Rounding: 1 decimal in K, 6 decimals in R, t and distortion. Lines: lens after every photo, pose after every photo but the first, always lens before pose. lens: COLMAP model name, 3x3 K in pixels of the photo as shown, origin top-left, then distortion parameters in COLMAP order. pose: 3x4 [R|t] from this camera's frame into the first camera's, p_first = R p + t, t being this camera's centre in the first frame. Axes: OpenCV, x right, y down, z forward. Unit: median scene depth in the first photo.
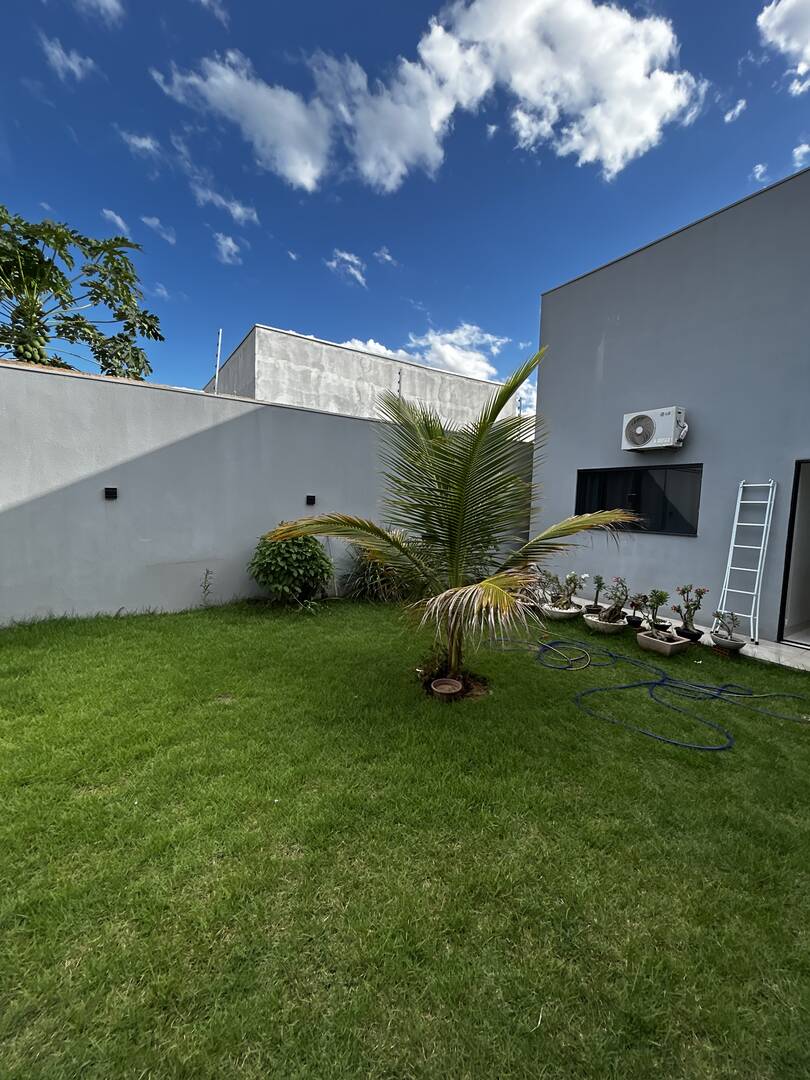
lens RADIAL K [[434.0, 0, 405.1], [0, 434.0, 536.2], [0, 0, 1]] dist [-0.000391, 0.000108]
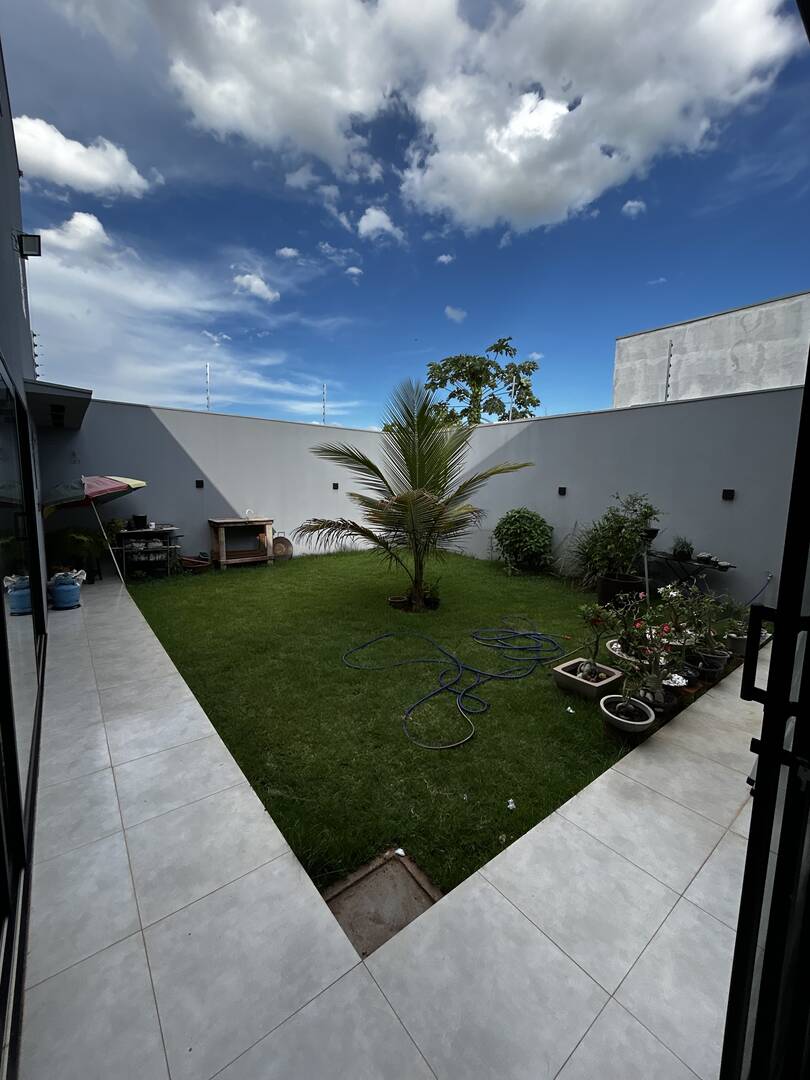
lens RADIAL K [[434.0, 0, 405.1], [0, 434.0, 536.2], [0, 0, 1]] dist [-0.000391, 0.000108]
pose [[0.104357, 0.081215, -0.991218, 0.734861], [-0.093582, 0.993040, 0.071512, -0.004434], [0.990127, 0.085298, 0.111231, 0.359930]]
